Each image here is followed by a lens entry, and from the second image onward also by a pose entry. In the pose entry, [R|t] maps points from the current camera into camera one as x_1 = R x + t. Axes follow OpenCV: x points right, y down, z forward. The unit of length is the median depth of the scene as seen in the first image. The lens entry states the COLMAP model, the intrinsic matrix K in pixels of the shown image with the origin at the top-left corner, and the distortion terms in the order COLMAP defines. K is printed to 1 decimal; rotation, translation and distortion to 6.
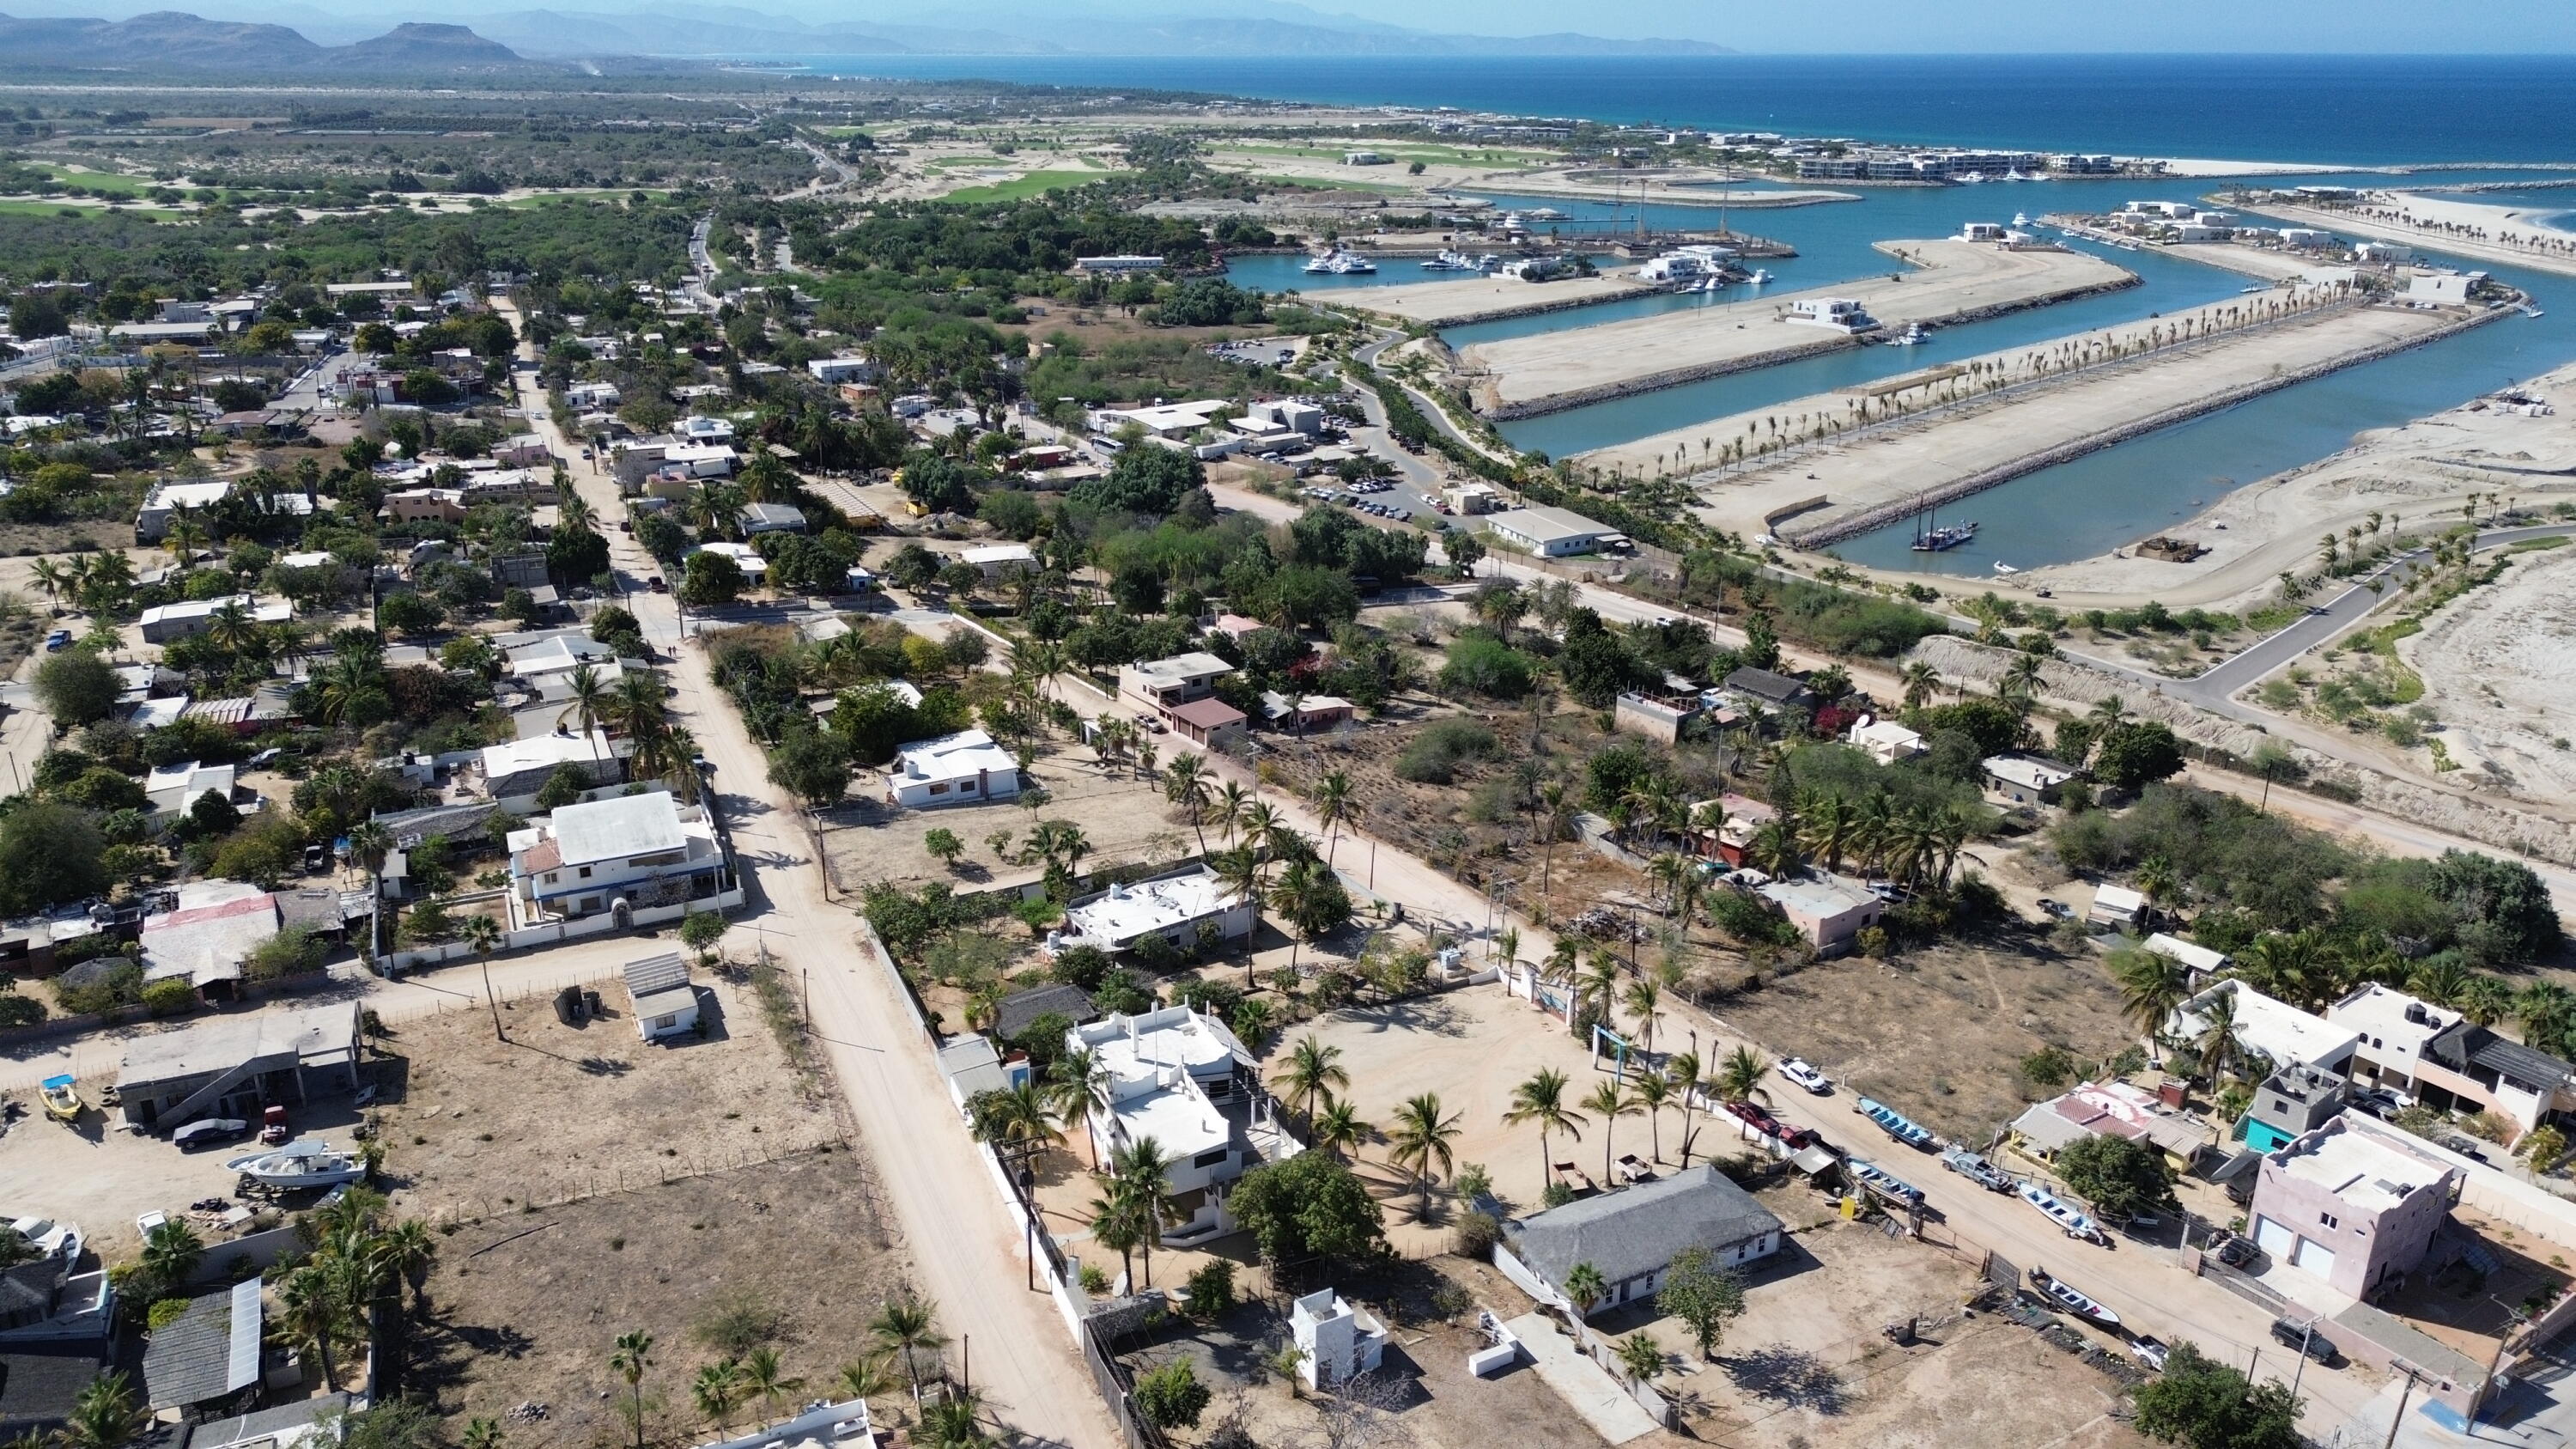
lens RADIAL K [[1821.0, 0, 1284.4], [0, 1821.0, 732.7], [0, 0, 1]] dist [0.076399, -0.070803]
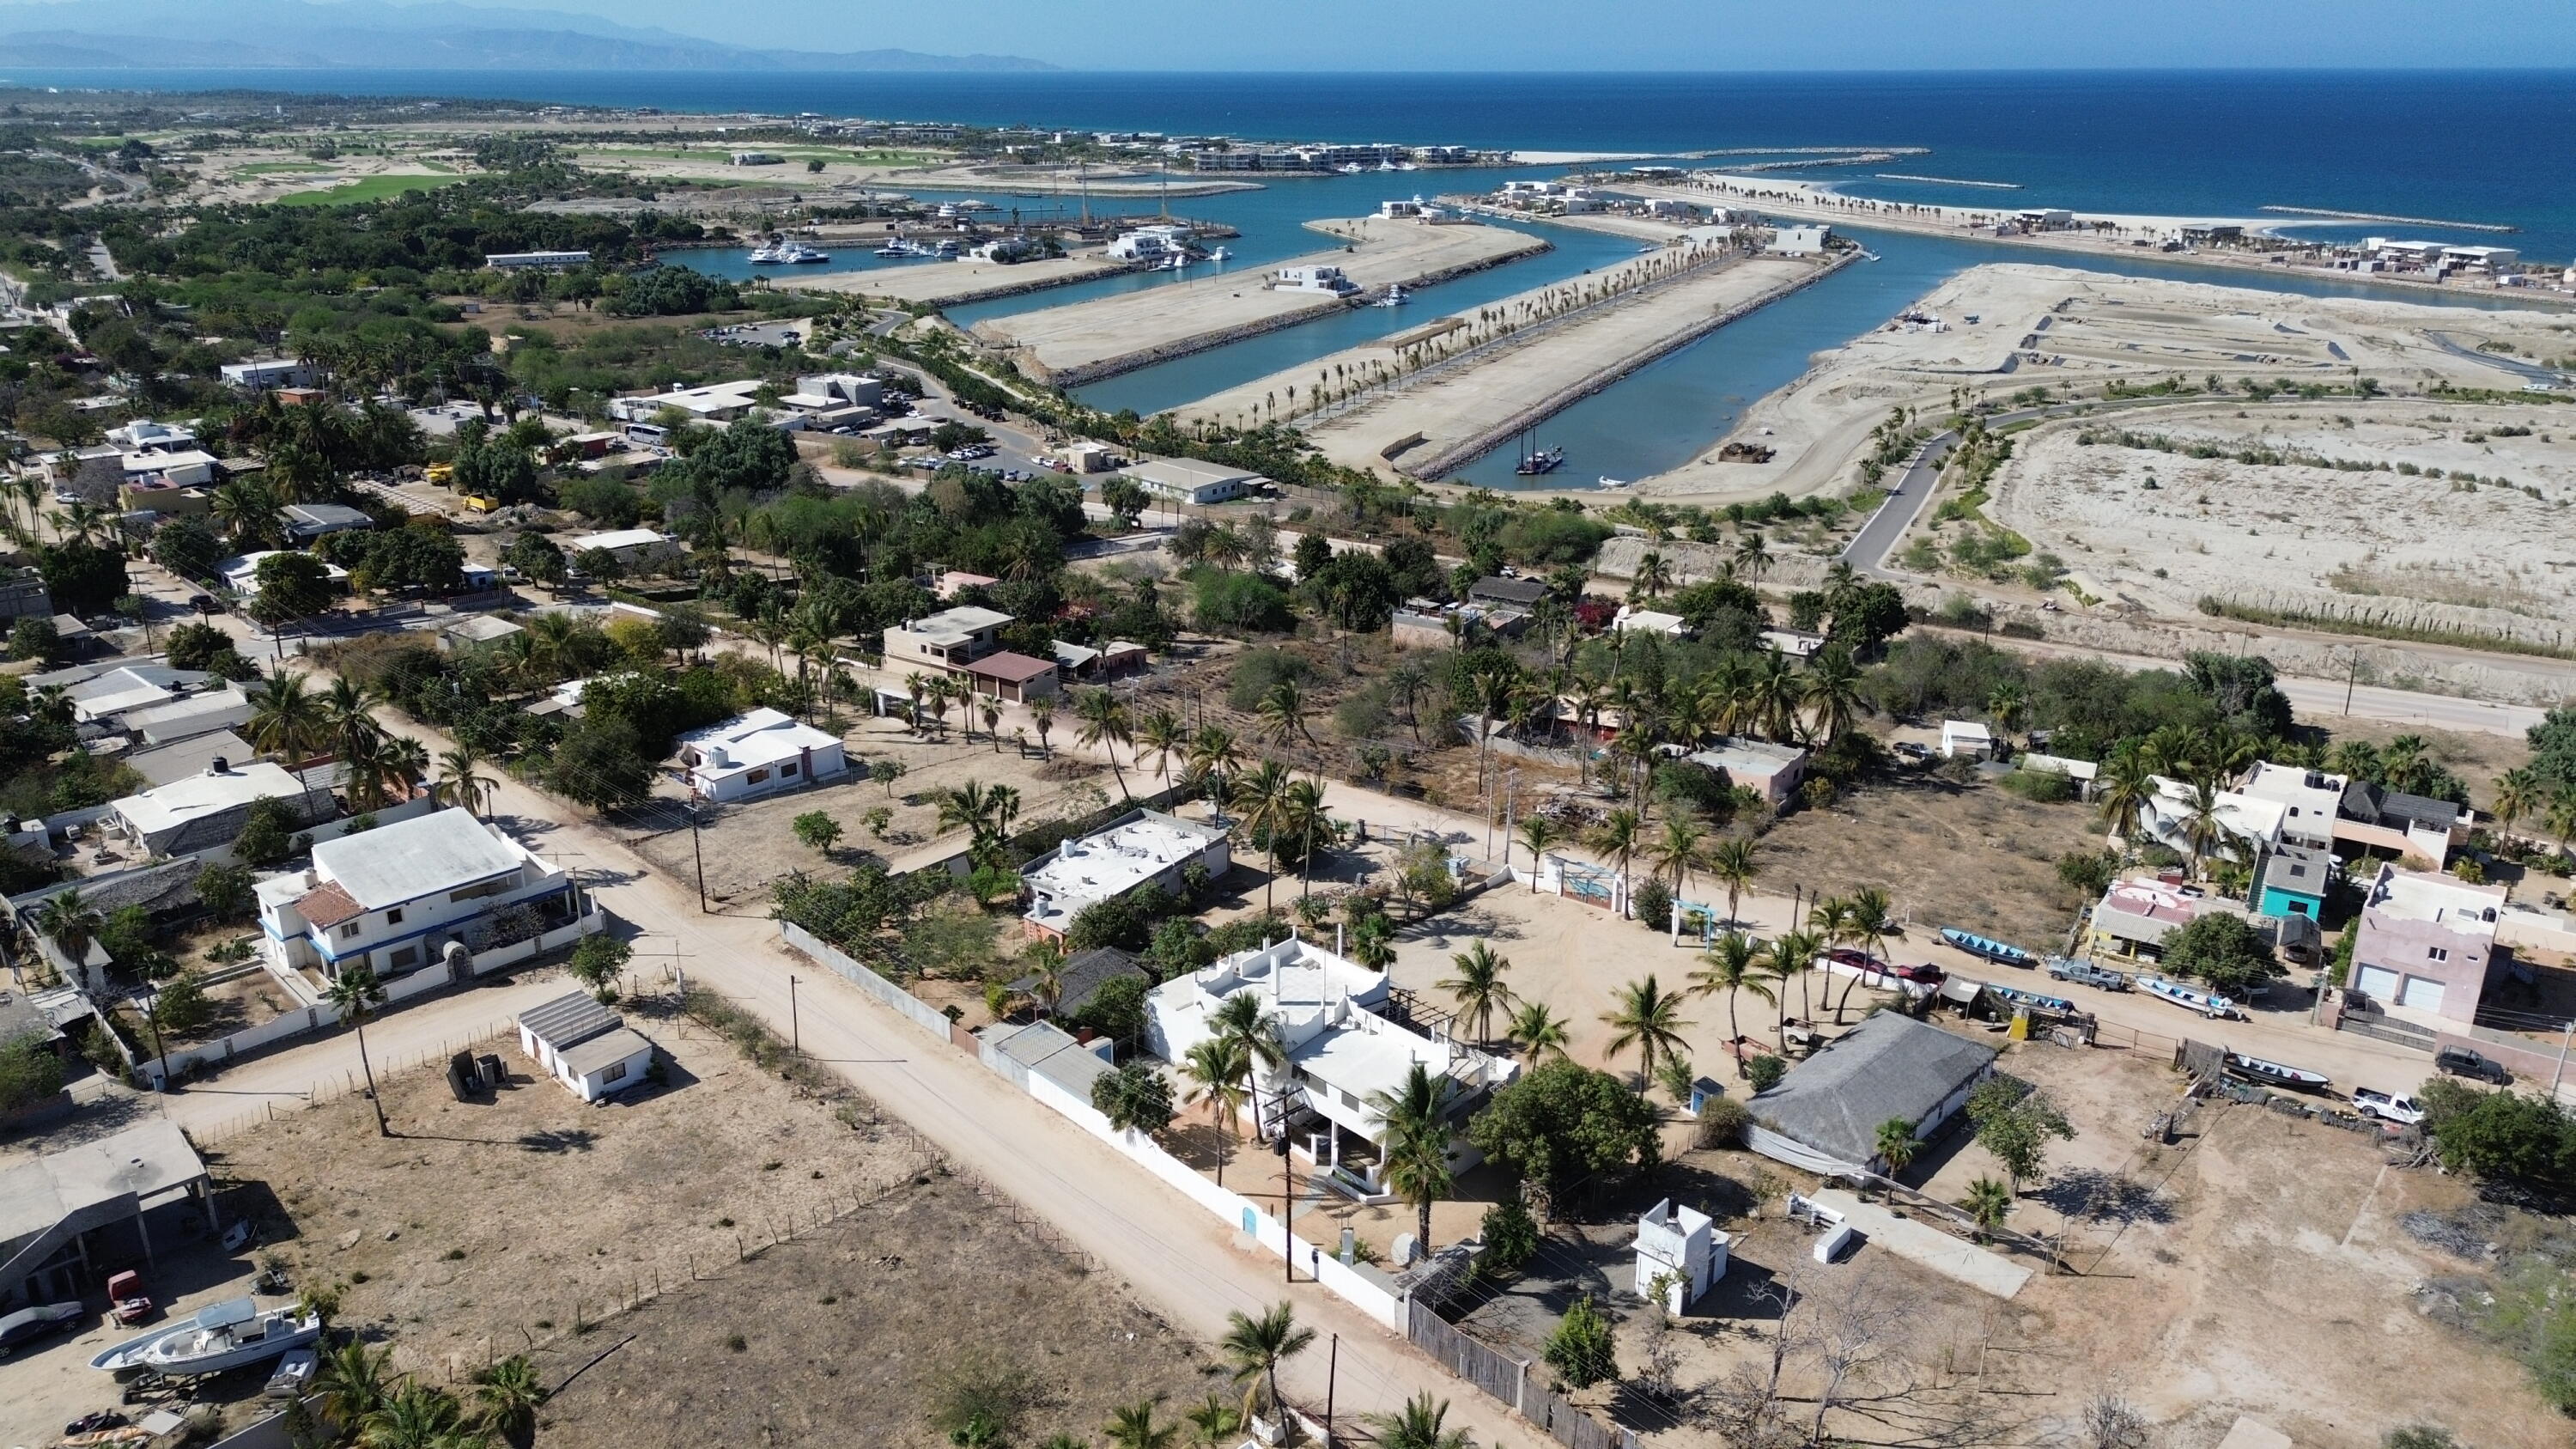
lens RADIAL K [[1826.9, 0, 1283.3], [0, 1826.9, 724.4], [0, 0, 1]] dist [0.077363, -0.078793]
pose [[0.942017, -0.117710, 0.314243, -0.227026], [0.121894, 0.992523, 0.006374, 0.031577], [-0.312644, 0.032300, 0.949321, 0.132260]]
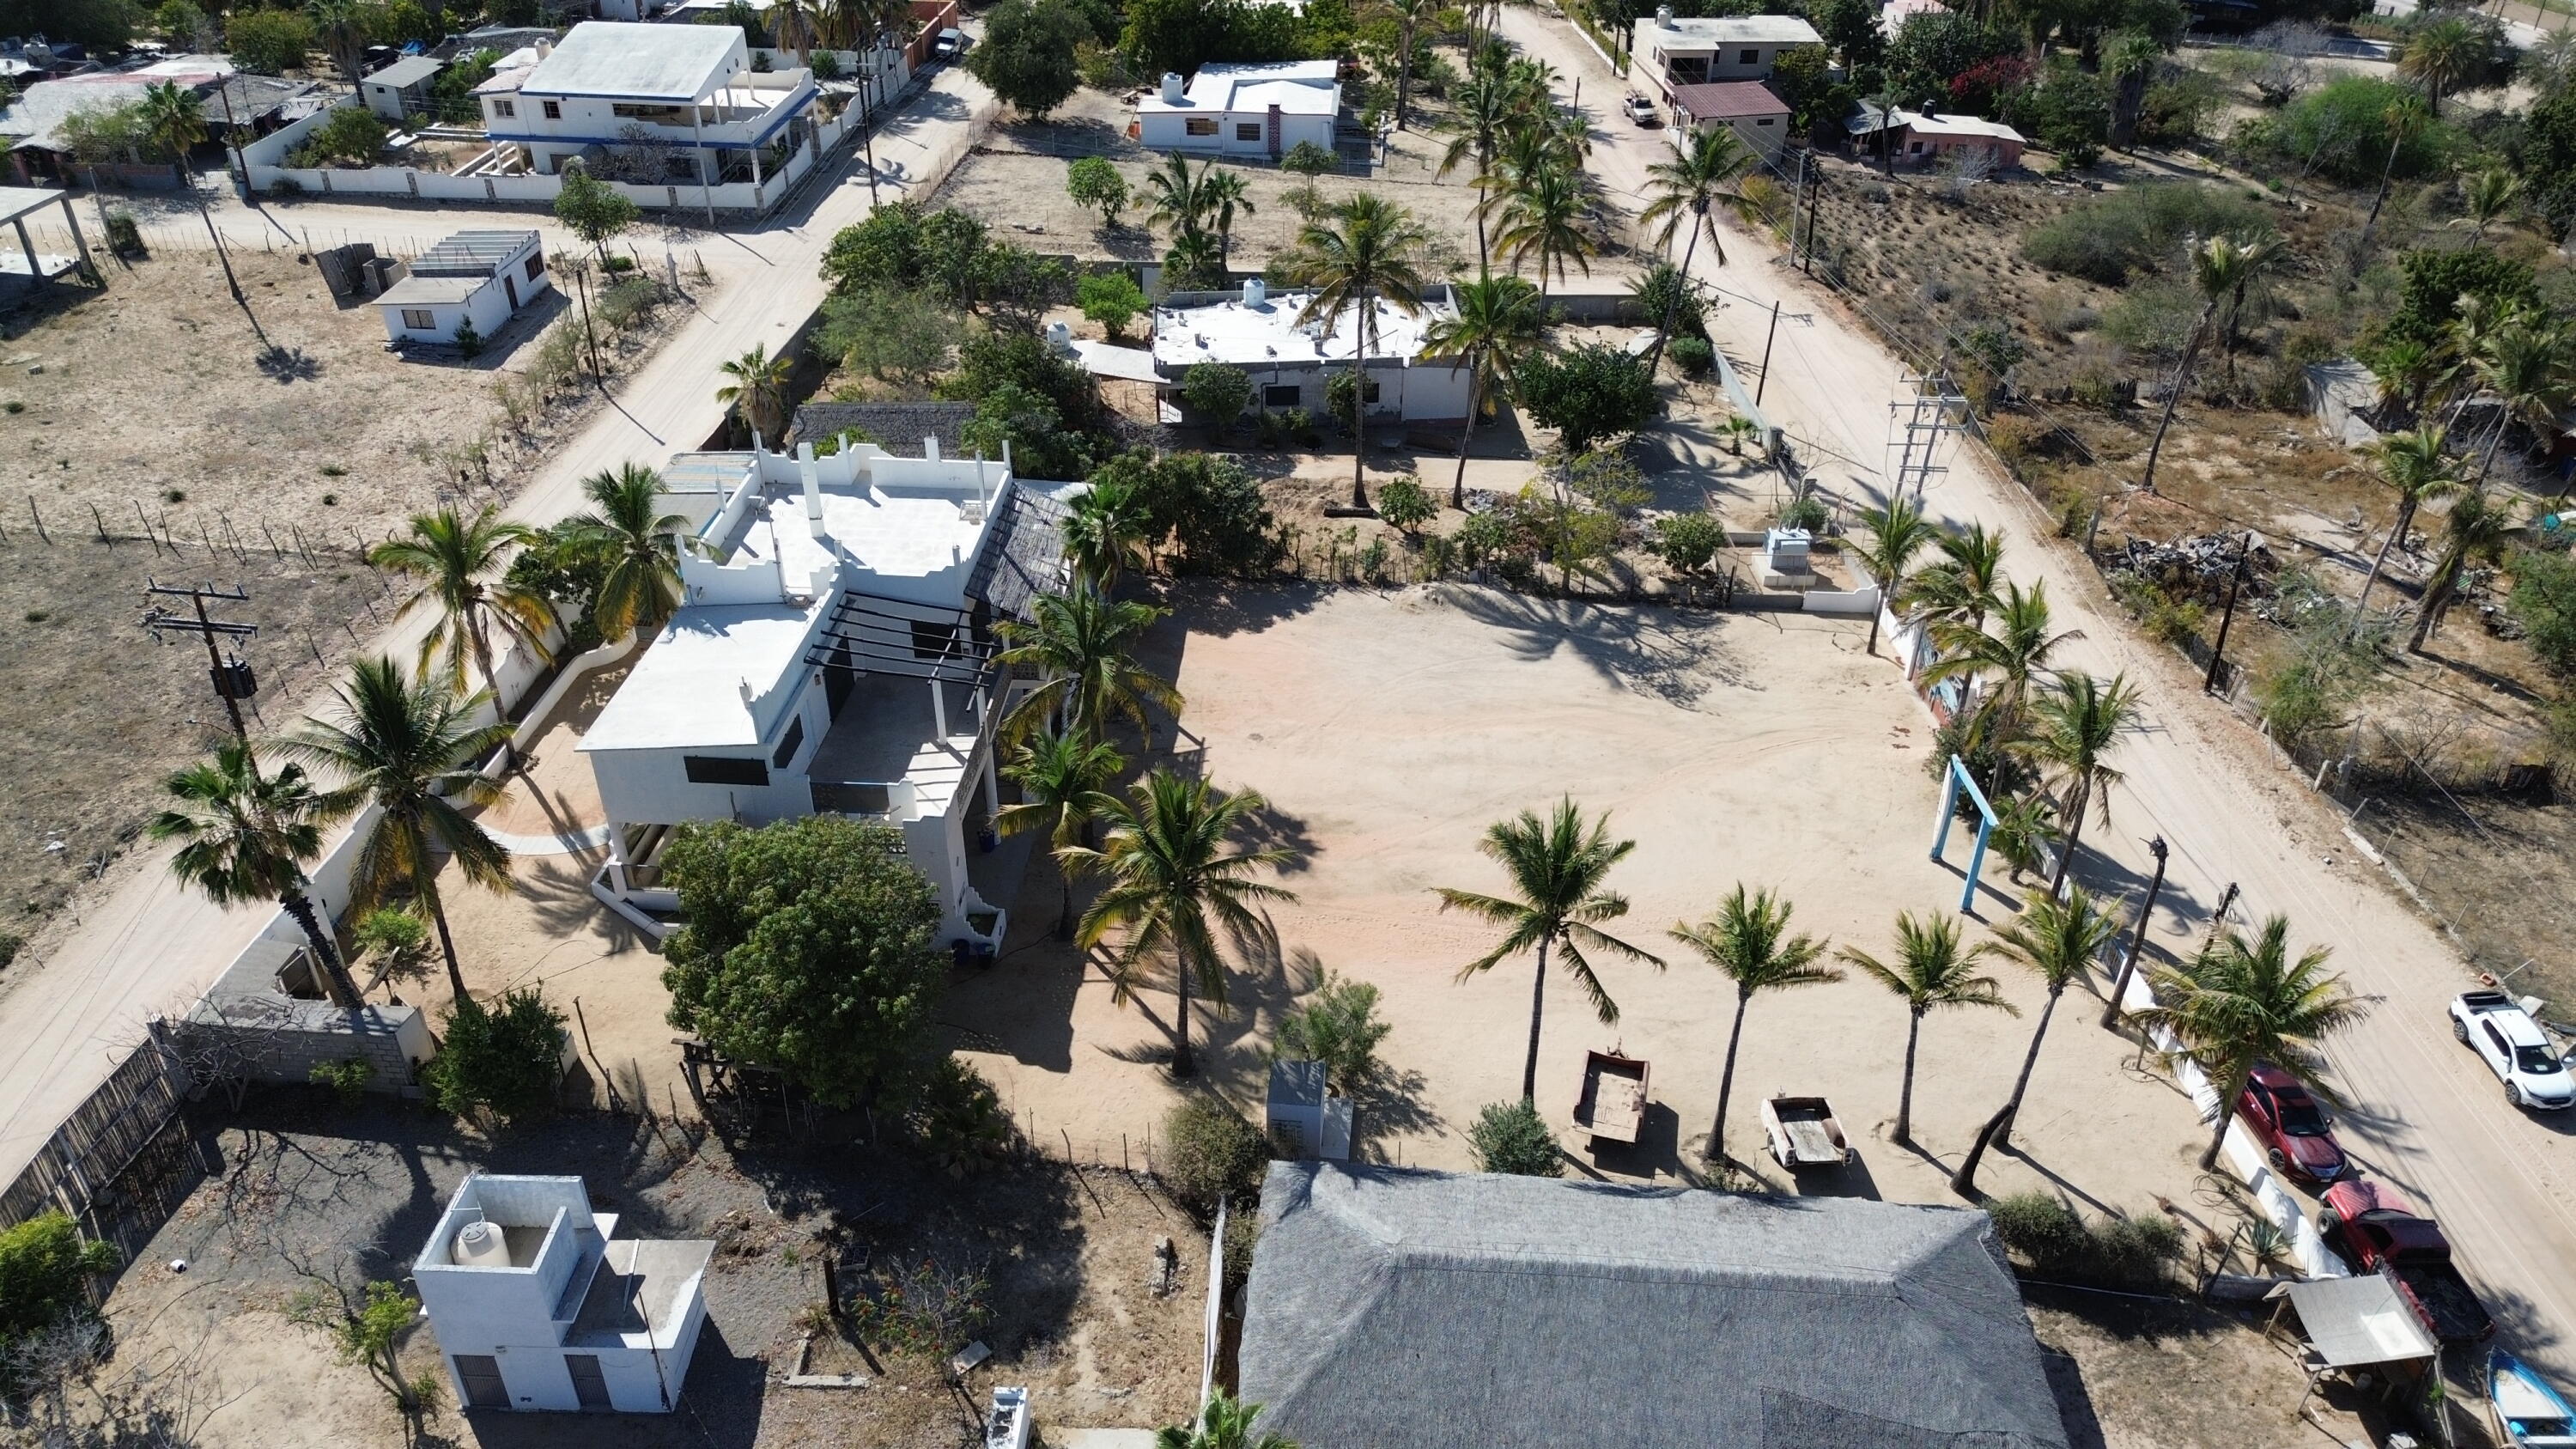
lens RADIAL K [[1821.0, 0, 1284.4], [0, 1821.0, 732.7], [0, 0, 1]] dist [0.076399, -0.070803]
pose [[0.861021, 0.277598, -0.426126, 0.161709], [-0.174568, 0.948304, 0.265039, 0.056617], [0.477671, -0.153816, 0.864969, 0.444342]]
